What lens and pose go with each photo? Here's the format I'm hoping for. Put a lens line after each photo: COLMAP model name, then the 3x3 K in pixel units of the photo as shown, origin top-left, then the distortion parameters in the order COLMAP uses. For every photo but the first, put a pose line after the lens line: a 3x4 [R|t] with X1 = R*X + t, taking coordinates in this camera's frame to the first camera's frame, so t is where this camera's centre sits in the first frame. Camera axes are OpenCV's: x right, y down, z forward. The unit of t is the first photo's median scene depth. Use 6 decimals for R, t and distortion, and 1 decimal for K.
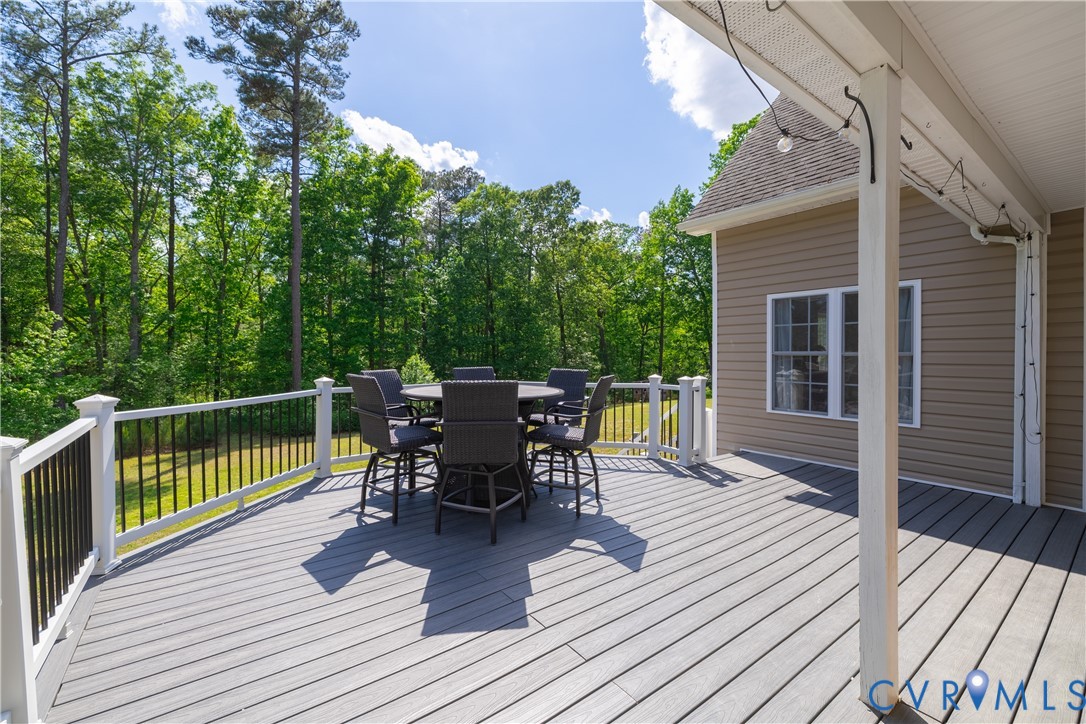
lens RADIAL K [[451.6, 0, 535.9], [0, 451.6, 367.7], [0, 0, 1]] dist [0.010041, -0.002647]
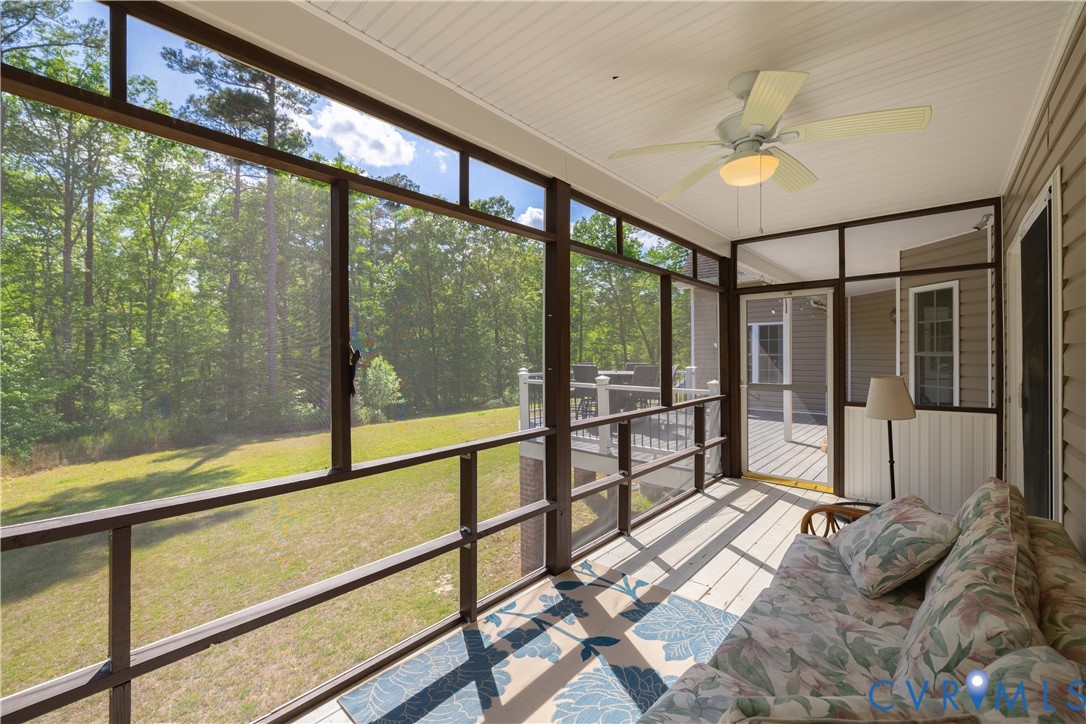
lens RADIAL K [[451.6, 0, 543.6], [0, 451.6, 358.2], [0, 0, 1]] dist [0.010041, -0.002647]
pose [[0.976125, -0.006435, 0.217114, -0.927233], [0.012192, 0.999608, -0.025185, 0.055482], [-0.216867, 0.027231, 0.975821, -0.982147]]
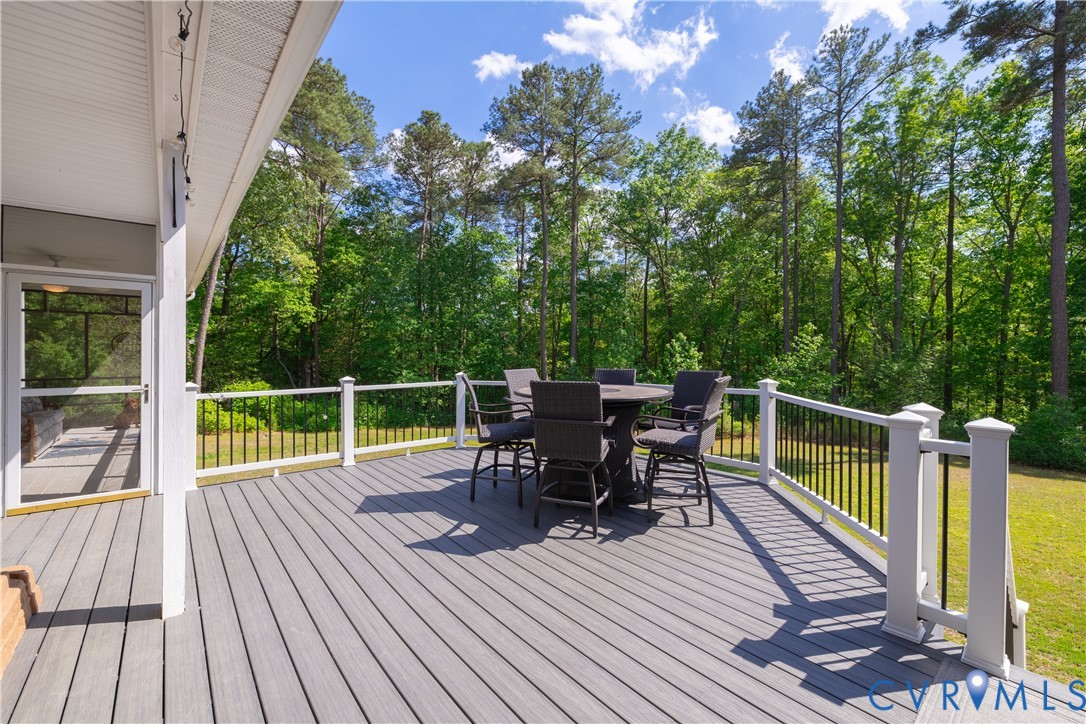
lens RADIAL K [[451.6, 0, 540.1], [0, 451.6, 354.7], [0, 0, 1]] dist [0.010041, -0.002647]
pose [[0.054390, -0.004110, -0.998511, 0.896290], [-0.029342, 0.999553, -0.005713, -0.017493], [0.998089, 0.029609, 0.054246, 0.826323]]
